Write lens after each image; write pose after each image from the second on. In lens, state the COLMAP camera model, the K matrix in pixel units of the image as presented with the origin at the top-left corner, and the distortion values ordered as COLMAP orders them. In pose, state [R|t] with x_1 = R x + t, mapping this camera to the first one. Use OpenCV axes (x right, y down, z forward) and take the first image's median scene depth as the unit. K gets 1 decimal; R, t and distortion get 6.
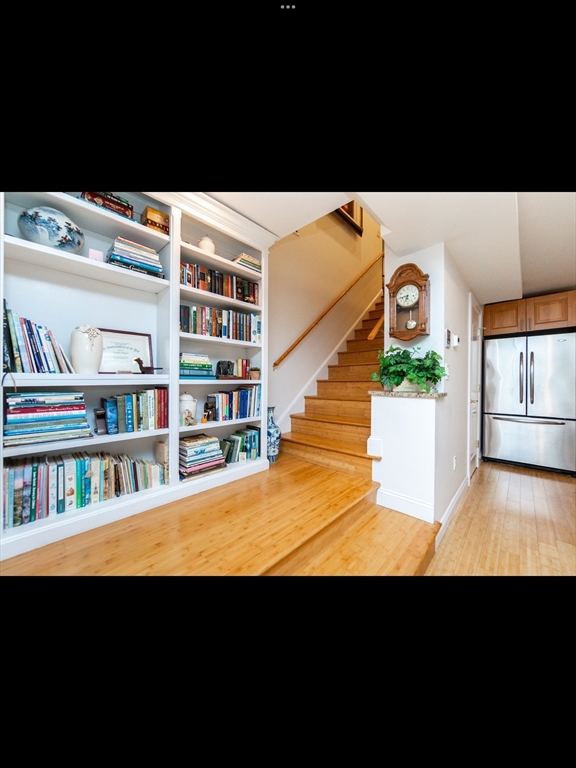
lens RADIAL K [[253.9, 0, 284.7], [0, 253.9, 384.2], [0, 0, 1]] dist [-0.001542, 0.000180]
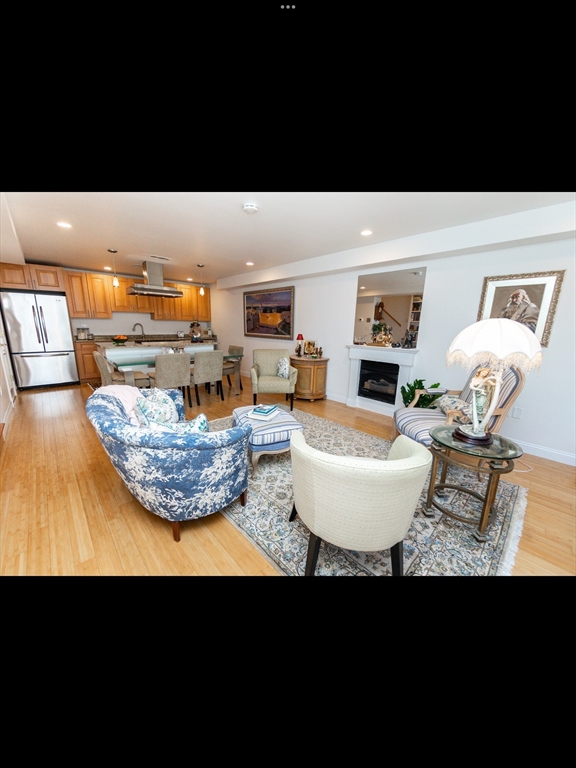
lens RADIAL K [[253.9, 0, 284.8], [0, 253.9, 381.5], [0, 0, 1]] dist [-0.001542, 0.000180]
pose [[0.054281, -0.220802, 0.973807, -0.406750], [-0.020571, 0.974790, 0.222172, -0.060377], [-0.998314, -0.032092, 0.048371, -0.428852]]
